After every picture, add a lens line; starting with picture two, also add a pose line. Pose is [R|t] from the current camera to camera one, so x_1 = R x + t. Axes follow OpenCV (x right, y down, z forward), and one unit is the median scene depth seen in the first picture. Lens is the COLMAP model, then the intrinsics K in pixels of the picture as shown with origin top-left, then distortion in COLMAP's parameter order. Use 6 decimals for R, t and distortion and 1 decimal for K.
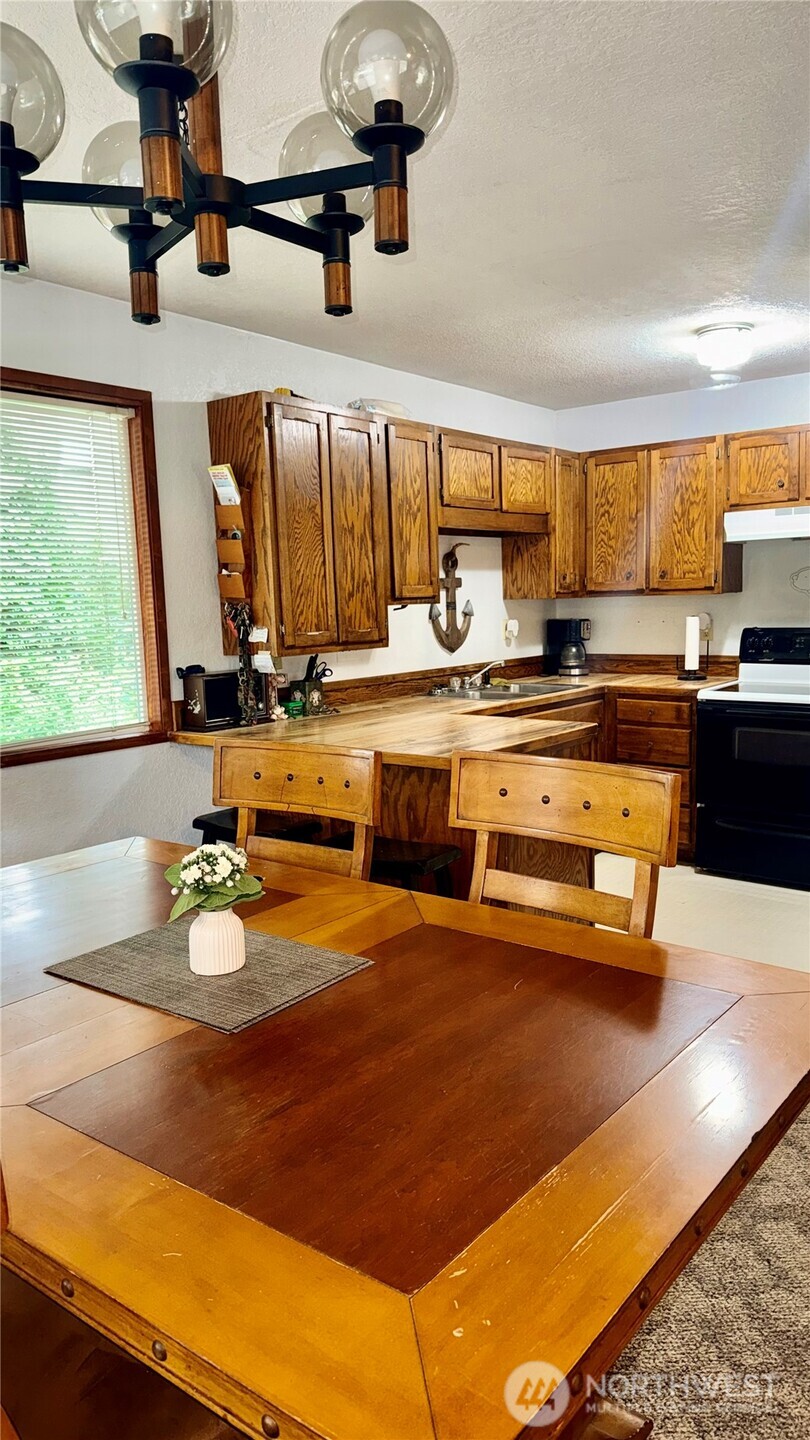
lens RADIAL K [[1011.7, 0, 405.0], [0, 1011.7, 720.0], [0, 0, 1]] dist [0.209618, -0.481891]
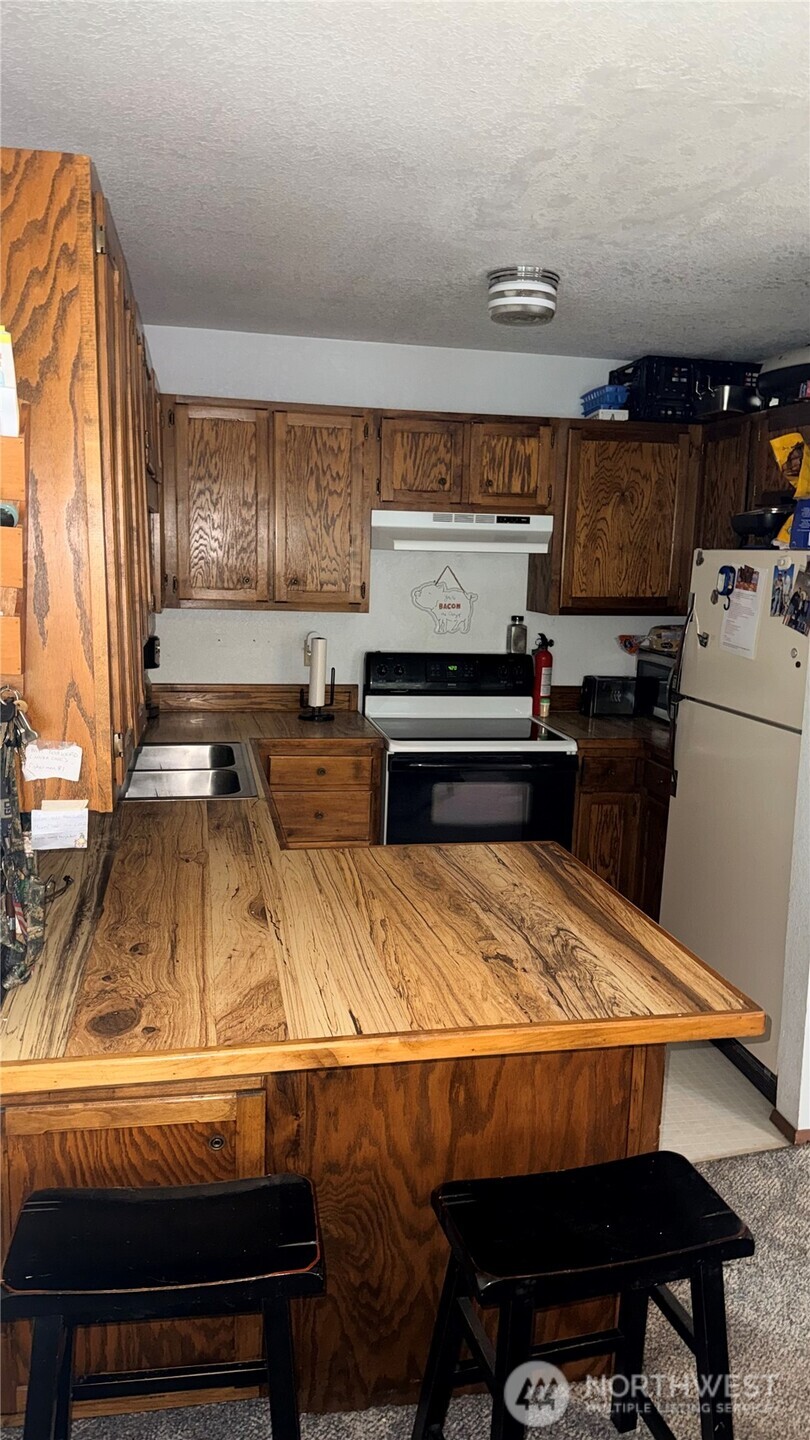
lens RADIAL K [[1005.3, 0, 405.0], [0, 1005.3, 720.0], [0, 0, 1]] dist [0.174394, -0.359023]
pose [[0.650959, -0.081362, 0.754740, -0.352750], [0.047085, 0.996653, 0.066829, -0.119555], [-0.757652, -0.007966, 0.652611, 0.618873]]
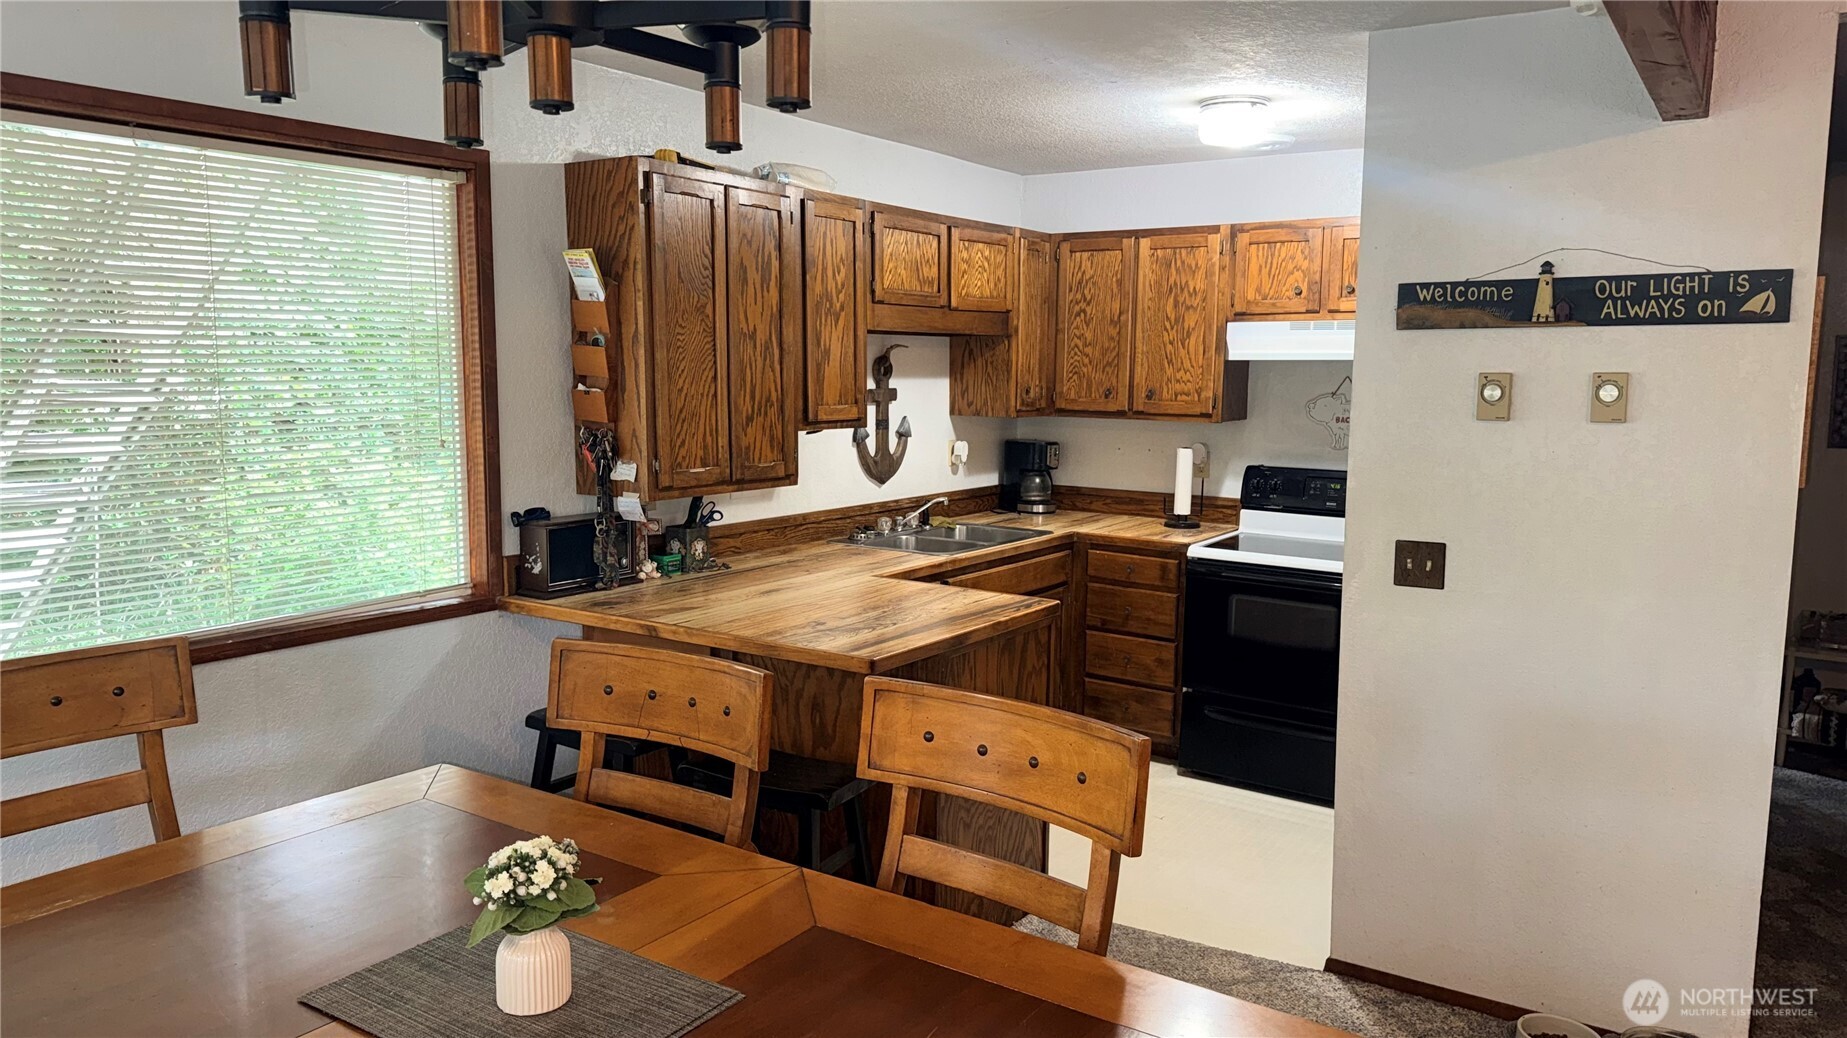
lens RADIAL K [[1297.7, 0, 923.5], [0, 1297.7, 519.0], [0, 0, 1]] dist [0.209618, -0.481891]
pose [[0.996846, 0.031756, 0.072724, 0.008939], [-0.031873, 0.999492, 0.000448, -0.054828], [-0.072673, -0.002765, 0.997352, 0.006560]]
